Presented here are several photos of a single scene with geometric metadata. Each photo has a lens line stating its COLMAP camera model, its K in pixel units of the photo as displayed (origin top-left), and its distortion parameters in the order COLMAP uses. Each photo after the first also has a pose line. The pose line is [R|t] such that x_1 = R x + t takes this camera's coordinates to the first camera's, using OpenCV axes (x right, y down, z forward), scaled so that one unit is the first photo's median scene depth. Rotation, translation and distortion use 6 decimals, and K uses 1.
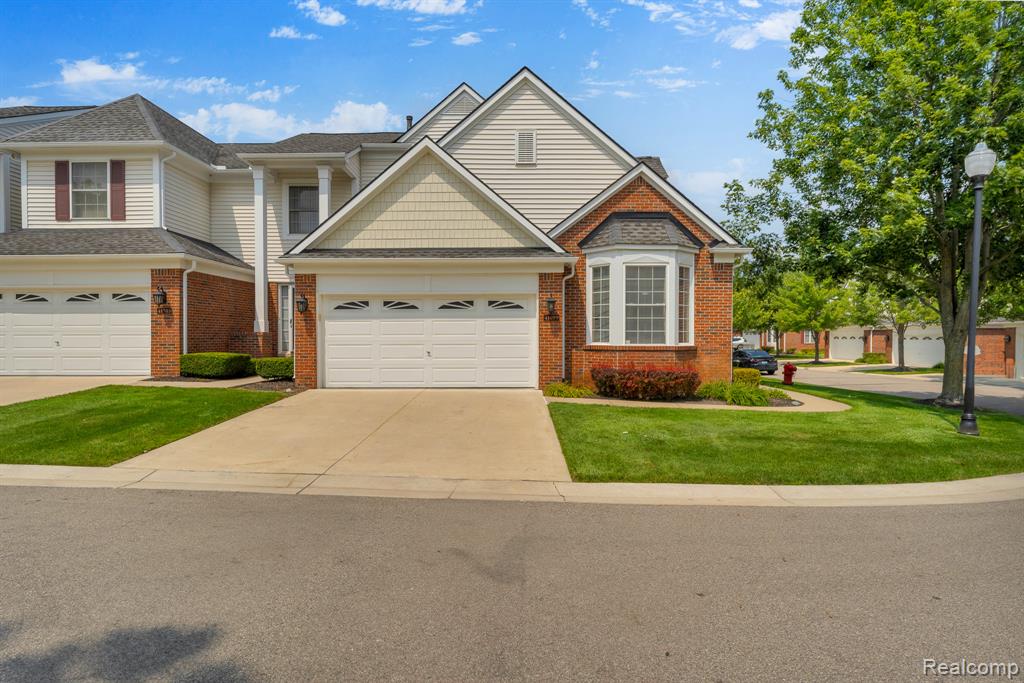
lens RADIAL K [[527.7, 0, 514.1], [0, 527.7, 349.9], [0, 0, 1]] dist [0.003323, -0.000100]
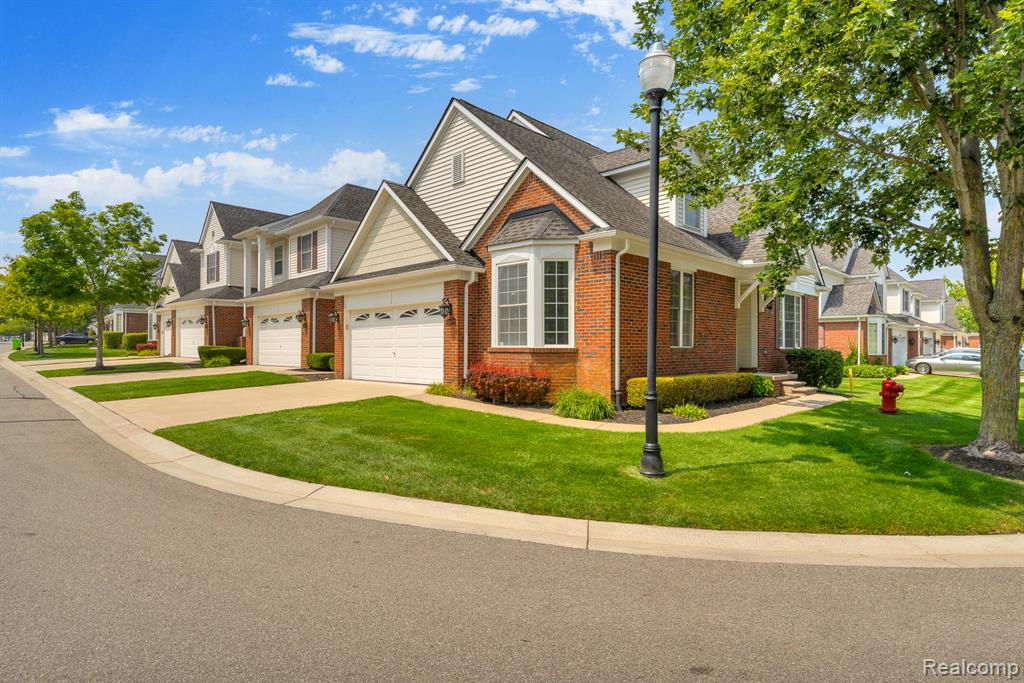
lens RADIAL K [[527.7, 0, 515.1], [0, 527.7, 339.6], [0, 0, 1]] dist [0.003323, -0.000100]
pose [[0.733836, -0.009995, -0.679253, 0.879468], [-0.002439, 0.999847, -0.017347, -0.005999], [0.679322, 0.014386, 0.733699, 0.284878]]
